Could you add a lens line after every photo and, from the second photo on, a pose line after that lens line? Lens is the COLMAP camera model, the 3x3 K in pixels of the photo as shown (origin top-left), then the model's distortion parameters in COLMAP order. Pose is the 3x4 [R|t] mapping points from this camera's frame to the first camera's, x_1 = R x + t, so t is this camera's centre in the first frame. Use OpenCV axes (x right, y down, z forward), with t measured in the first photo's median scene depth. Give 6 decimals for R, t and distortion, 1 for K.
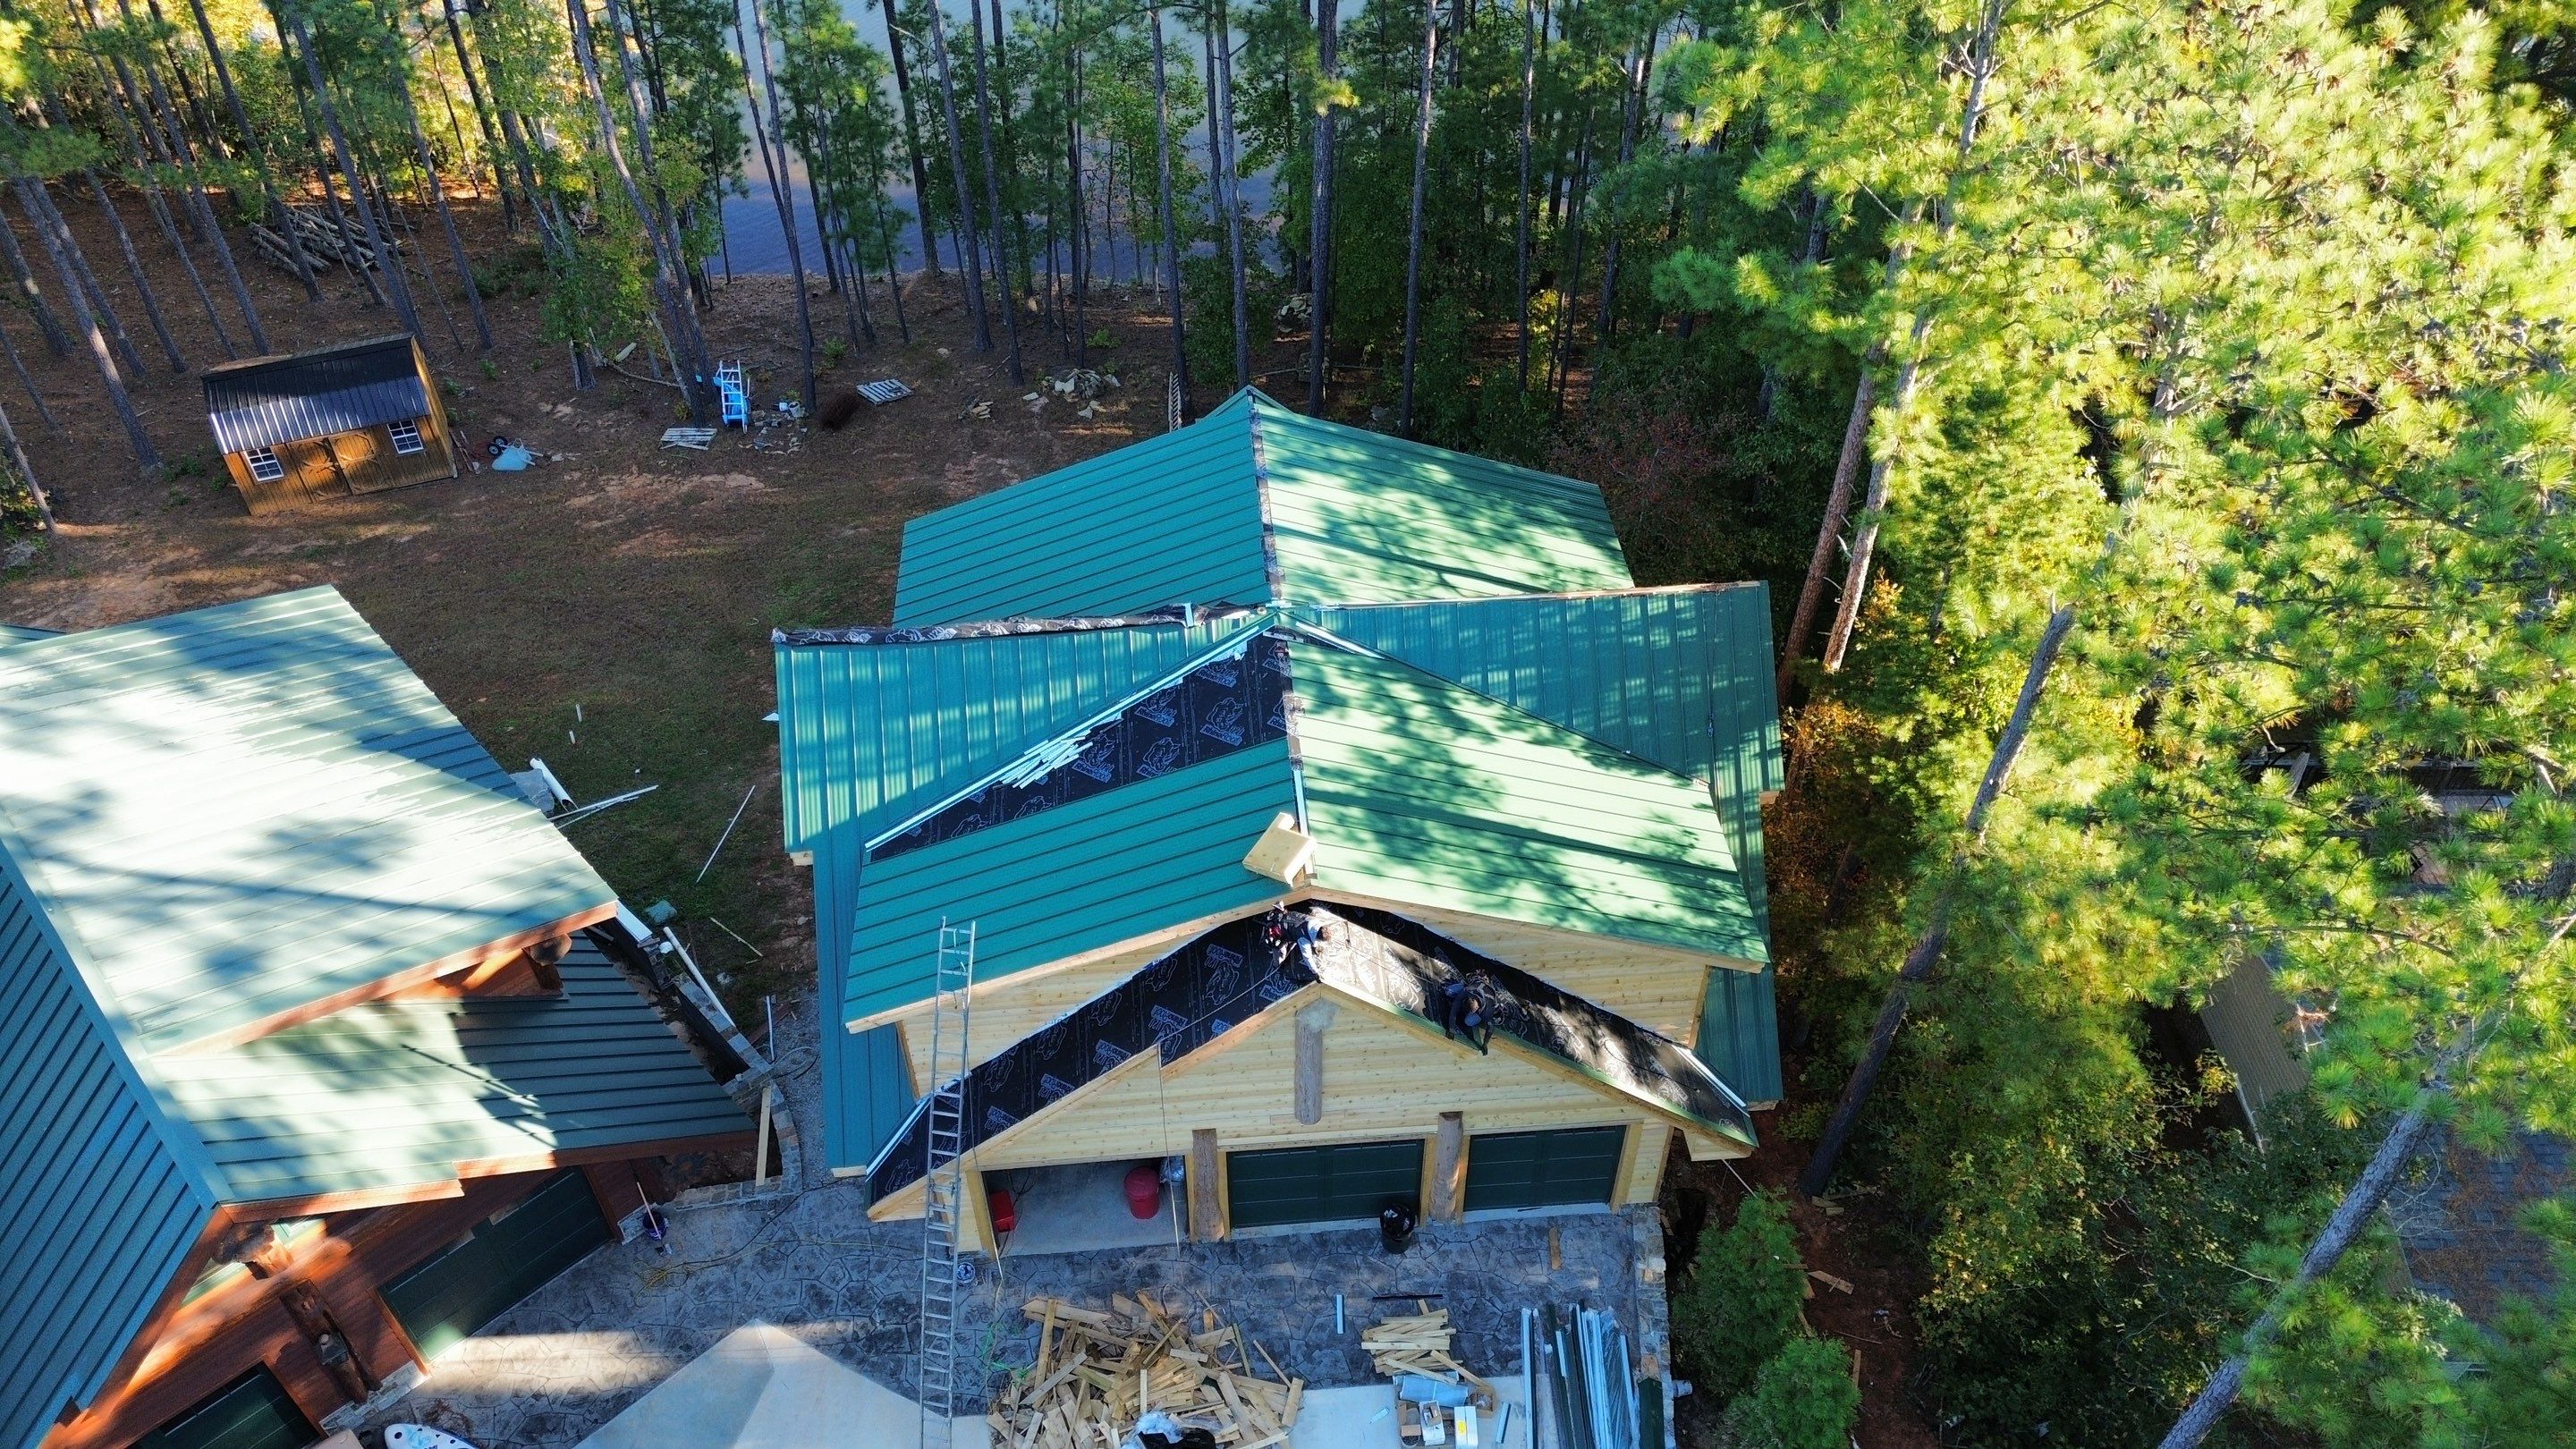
lens RADIAL K [[1817.9, 0, 1292.7], [0, 1817.9, 725.4], [0, 0, 1]] dist [0.066883, -0.058809]
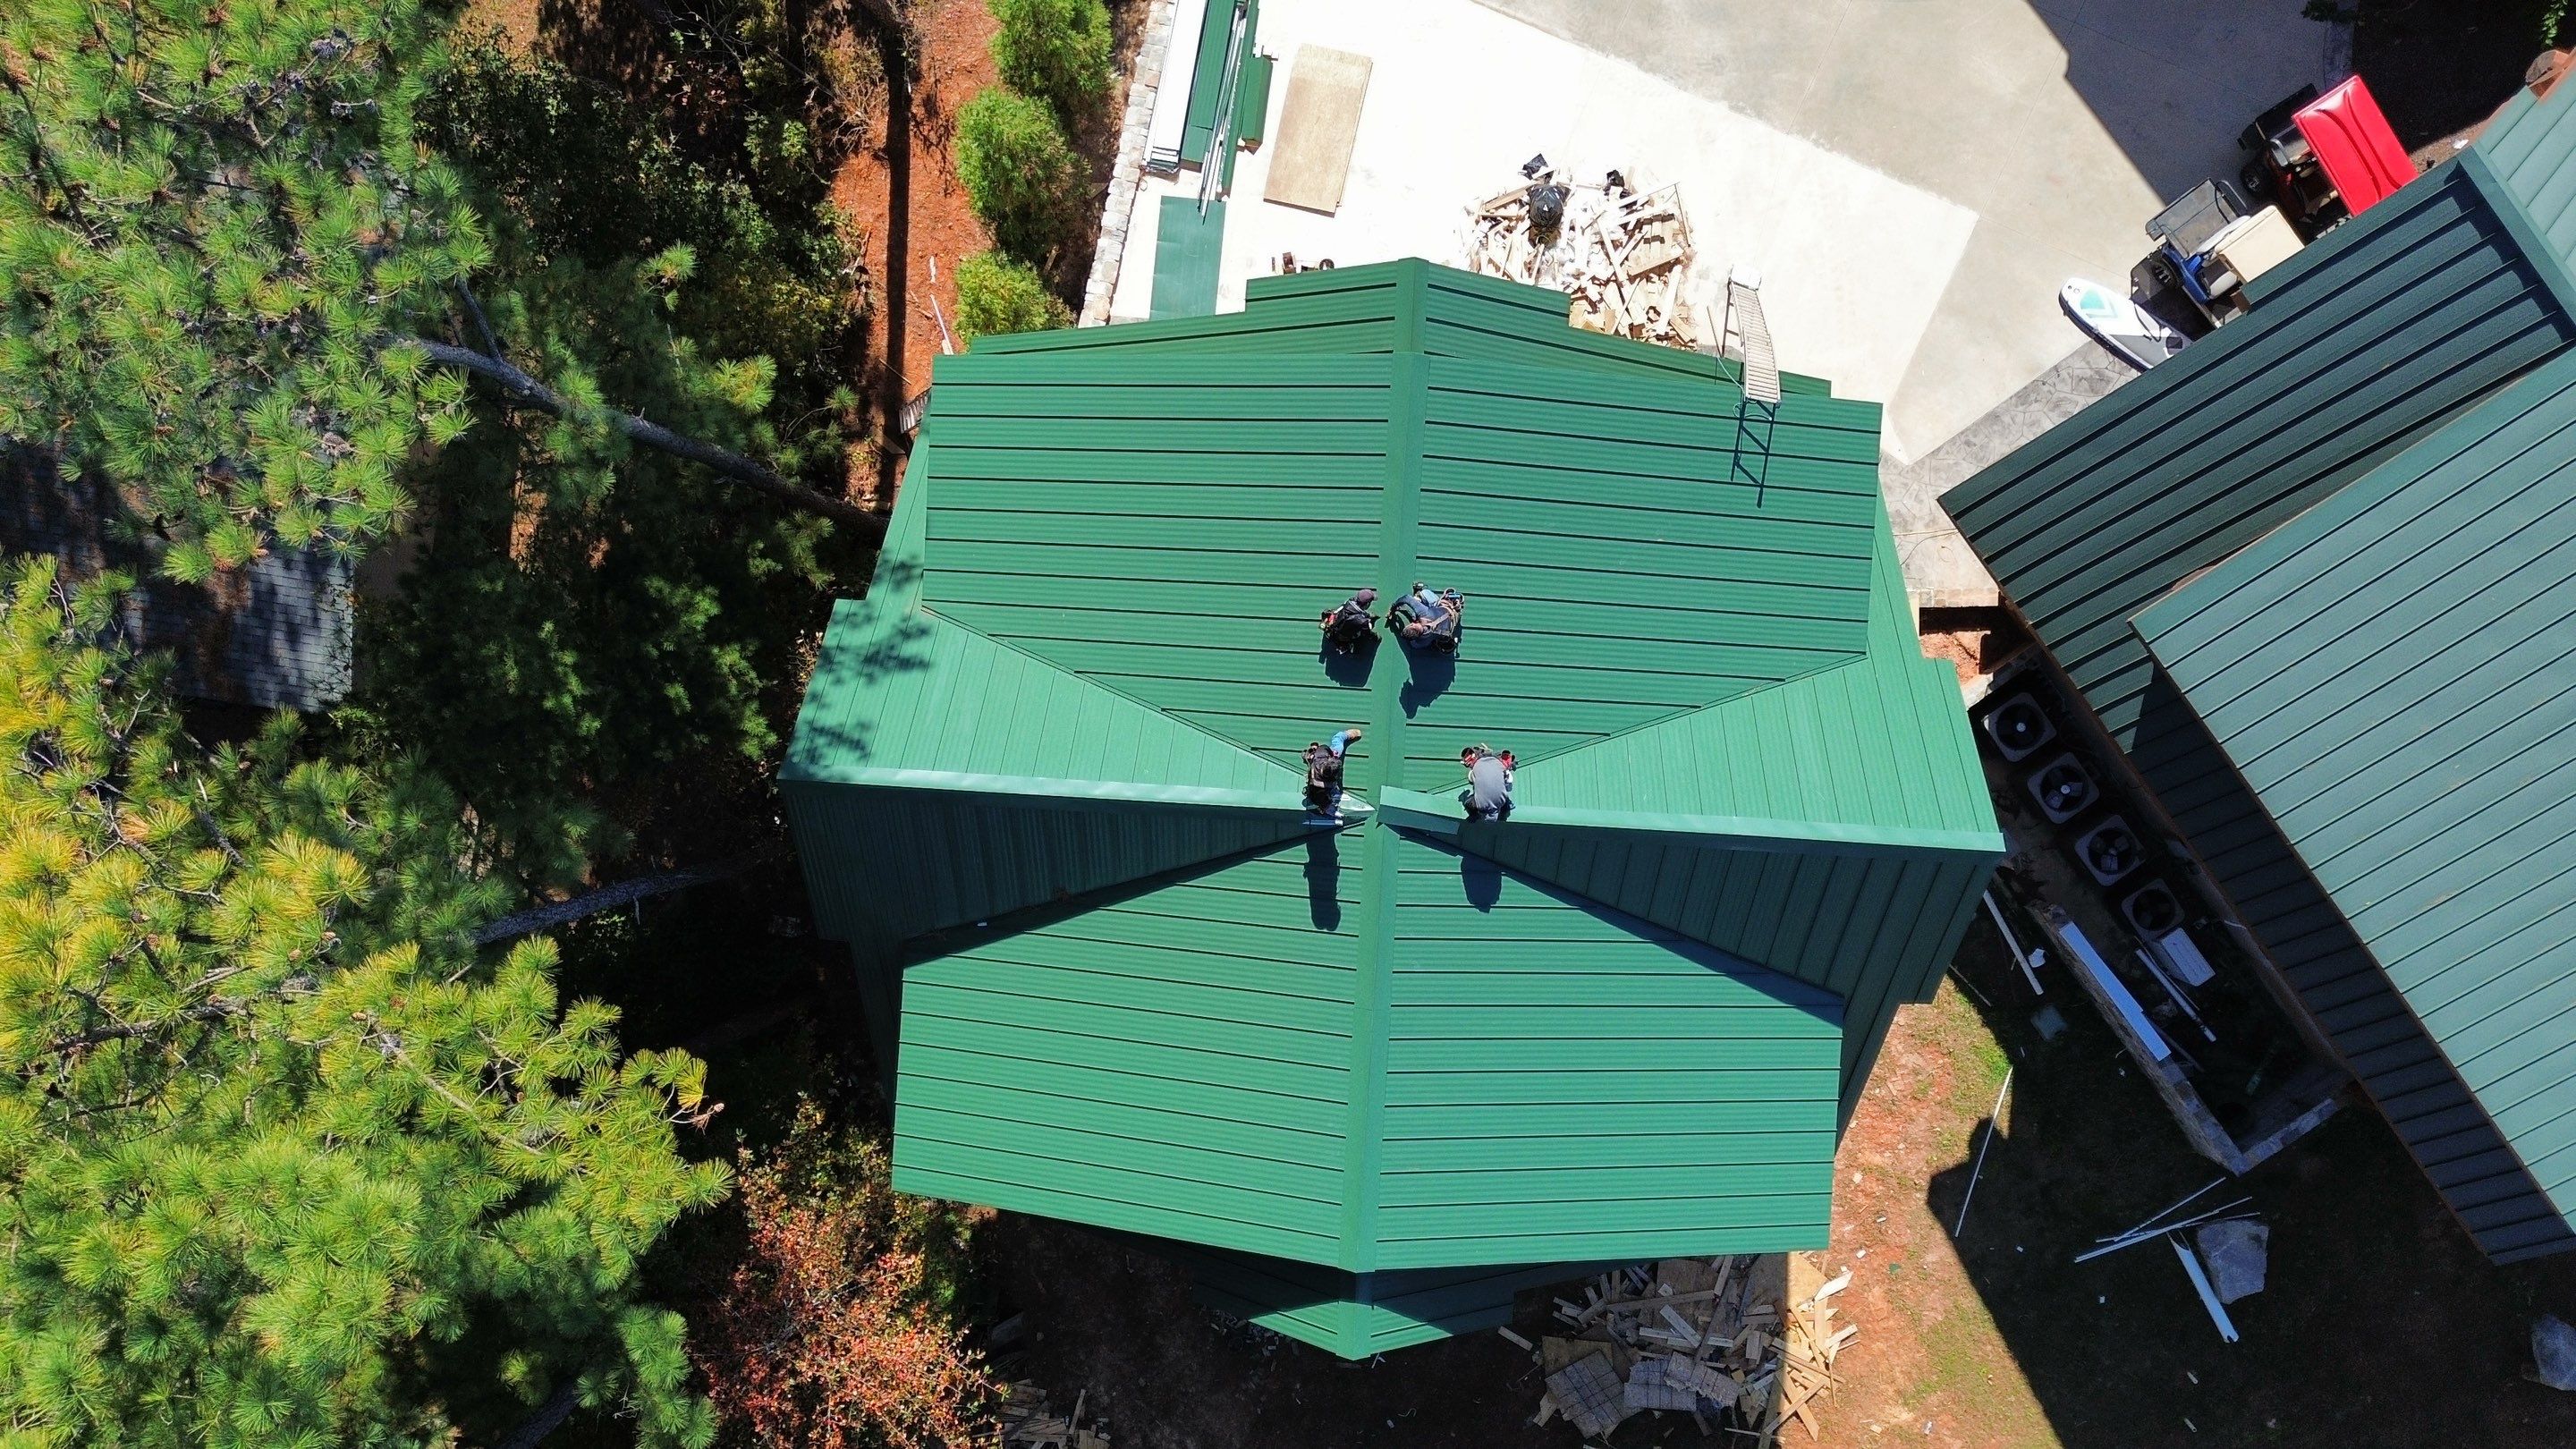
lens RADIAL K [[1817.9, 0, 1331.6], [0, 1817.9, 738.8], [0, 0, 1]] dist [0.066883, -0.058809]
pose [[-0.989416, -0.139507, 0.039925, -0.024261], [0.126991, -0.699344, 0.703414, -0.574762], [-0.070210, 0.701039, 0.709658, 0.369991]]
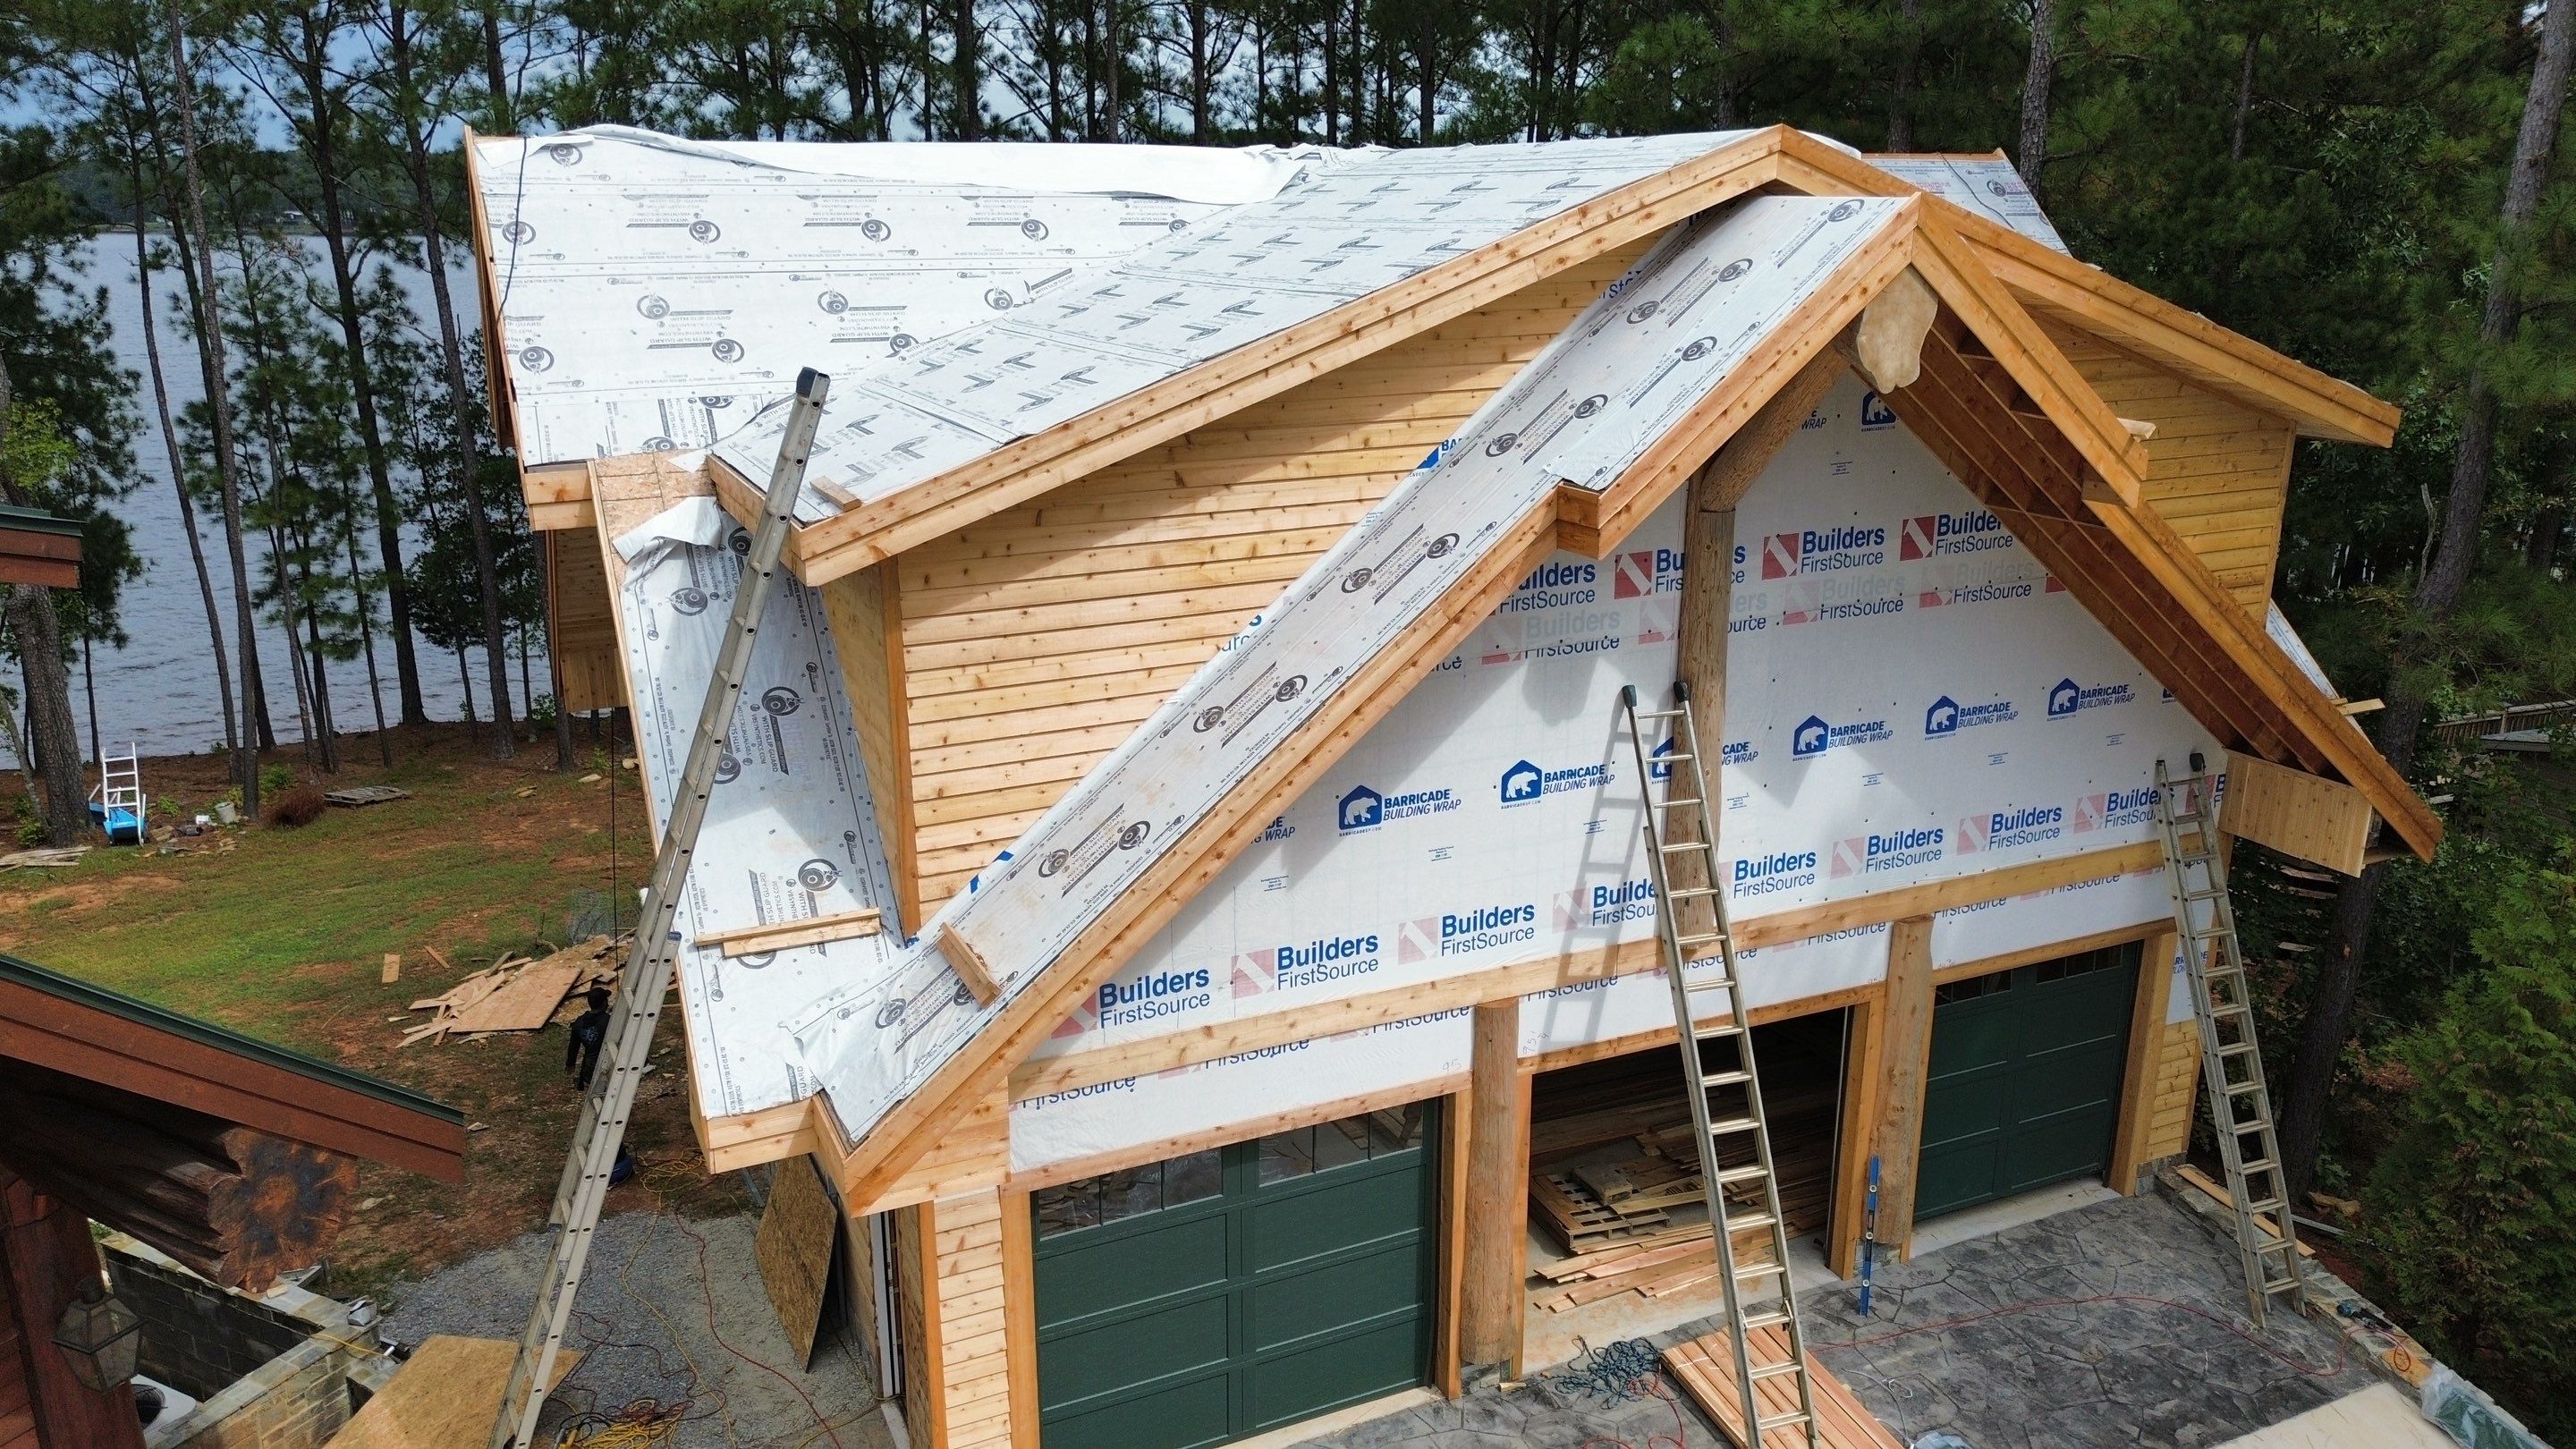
lens RADIAL K [[1817.9, 0, 1285.7], [0, 1817.9, 715.1], [0, 0, 1]] dist [0.066883, -0.058809]
pose [[0.937746, -0.091312, 0.335105, -0.234182], [0.234827, 0.877569, -0.418006, 0.318908], [-0.255909, 0.470675, 0.844379, 0.548153]]
